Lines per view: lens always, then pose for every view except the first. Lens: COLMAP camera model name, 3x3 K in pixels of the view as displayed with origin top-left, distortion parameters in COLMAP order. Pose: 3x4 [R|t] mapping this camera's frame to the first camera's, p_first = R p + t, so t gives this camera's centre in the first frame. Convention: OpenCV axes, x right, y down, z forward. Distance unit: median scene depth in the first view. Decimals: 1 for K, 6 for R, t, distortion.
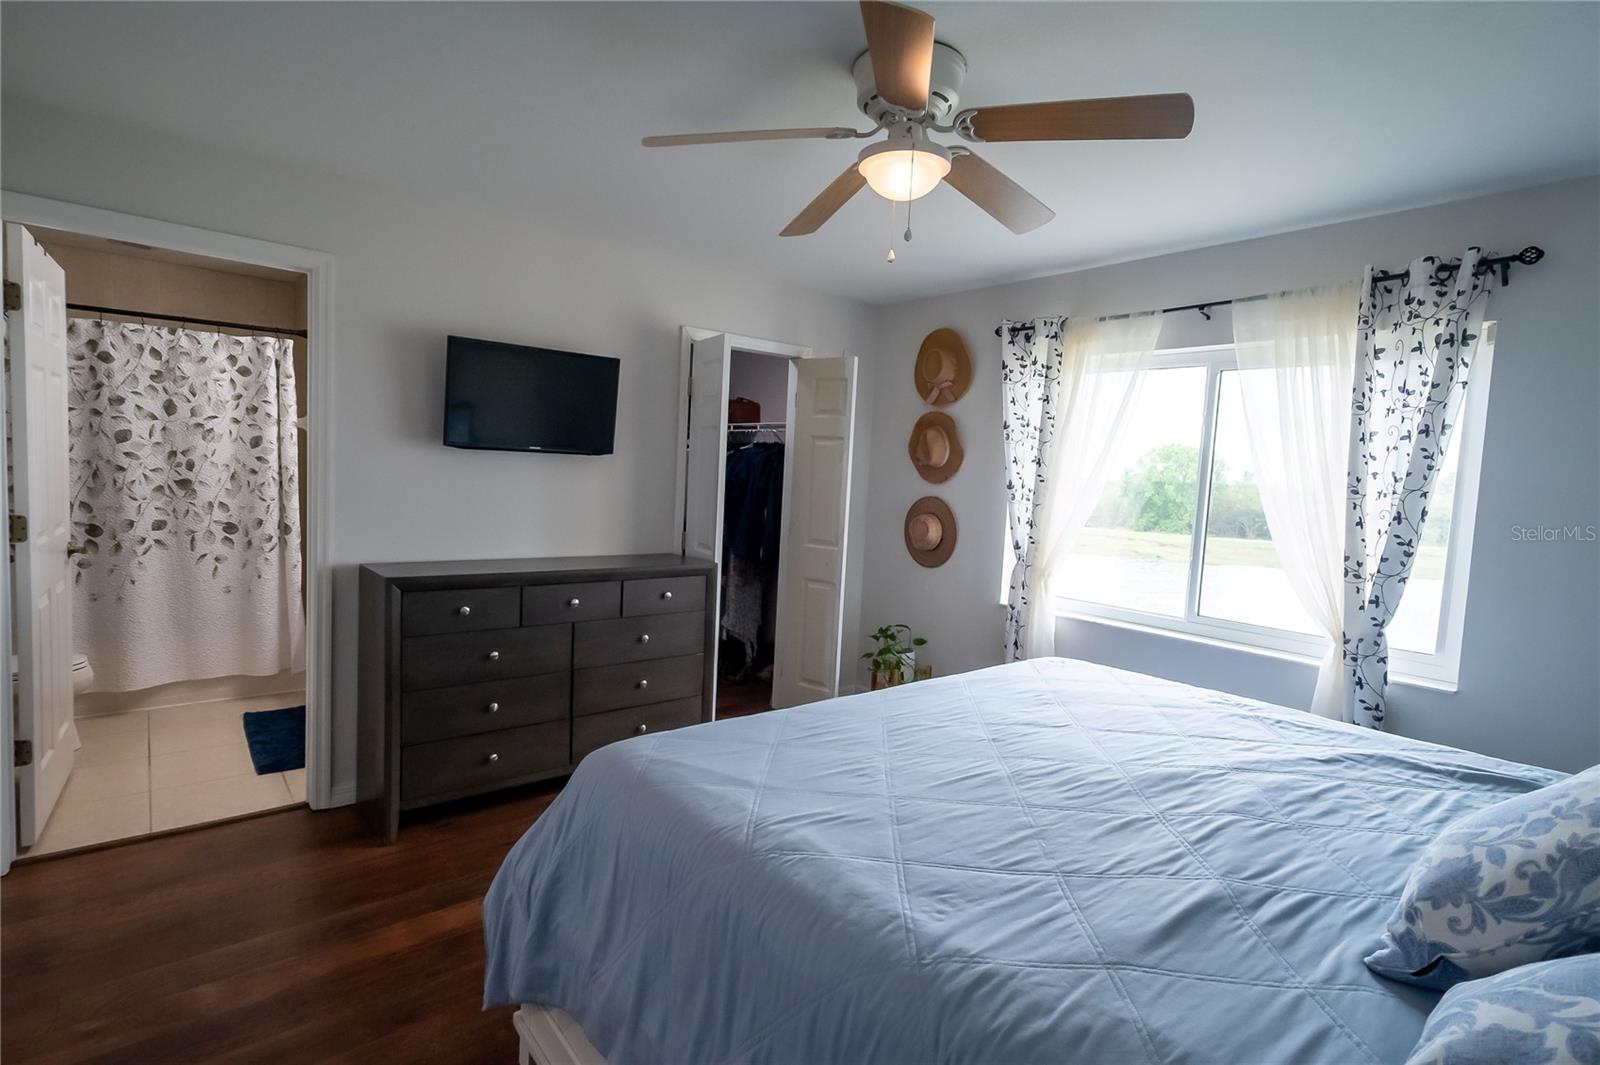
lens RADIAL K [[772.9, 0, 797.4], [0, 772.9, 525.3], [0, 0, 1]] dist [-0.001912, -0.001046]
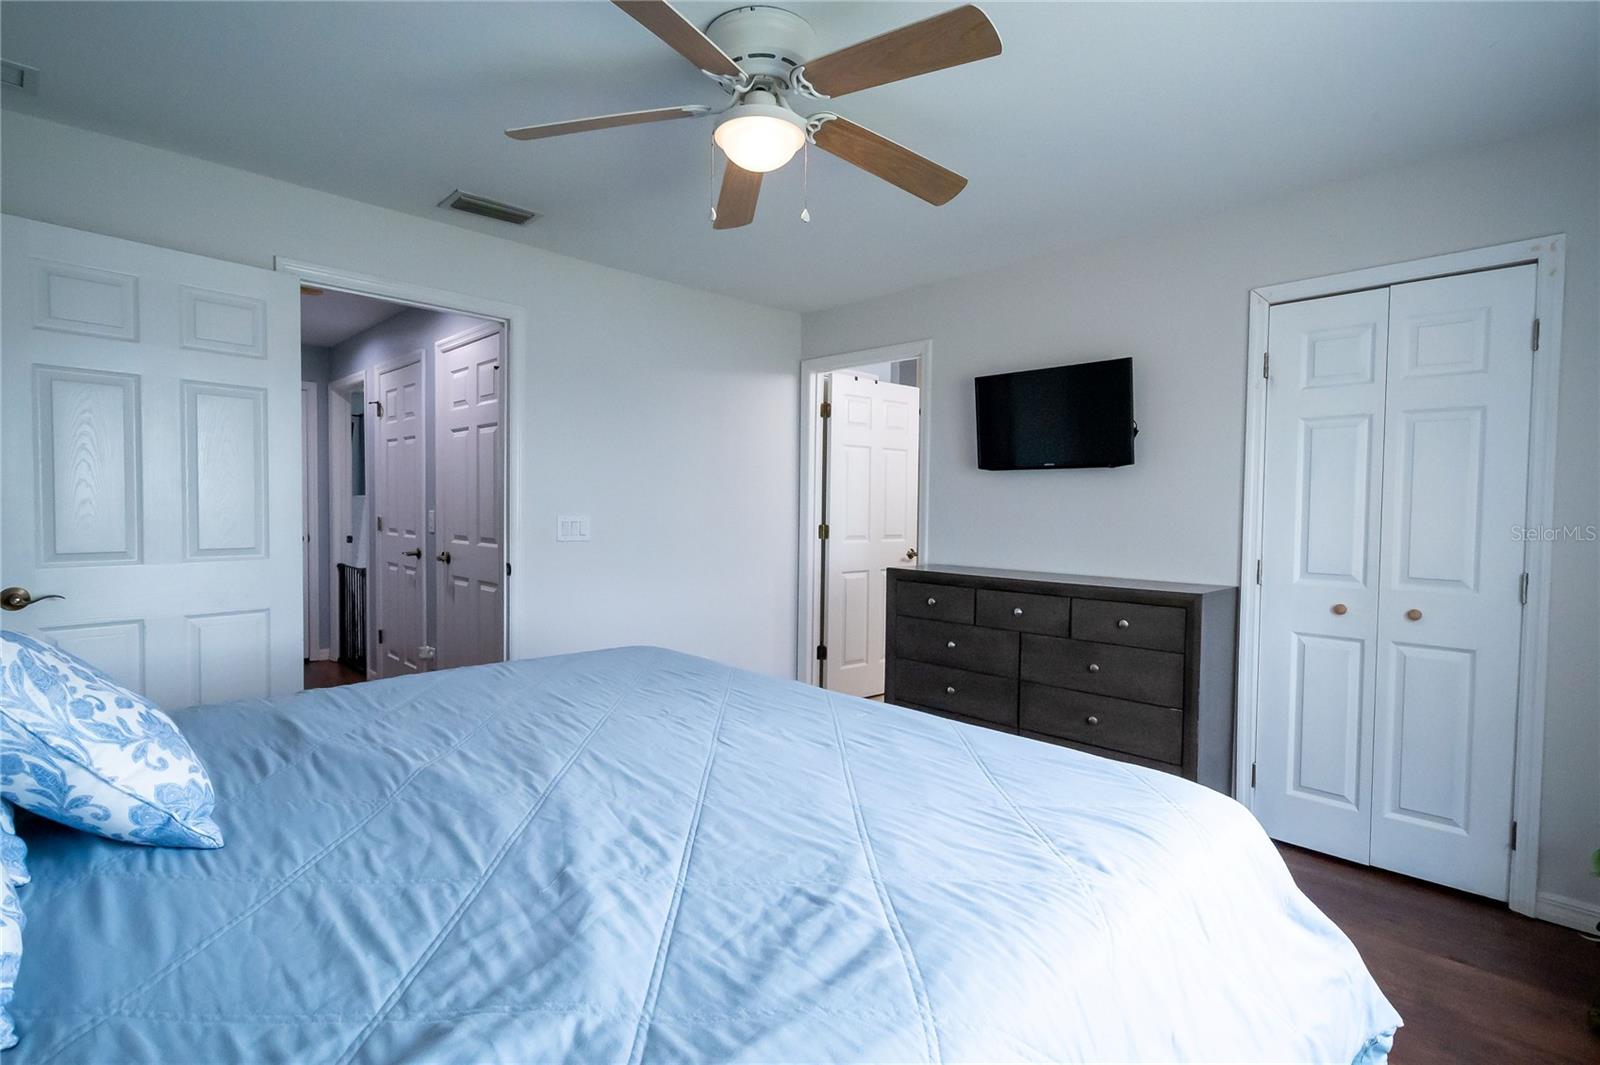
lens RADIAL K [[772.9, 0, 801.7], [0, 772.9, 536.1], [0, 0, 1]] dist [-0.001912, -0.001046]
pose [[0.090317, -0.008254, -0.995879, 1.171297], [-0.076339, 0.996966, -0.015186, 0.064606], [0.992983, 0.077396, 0.089413, 1.042124]]
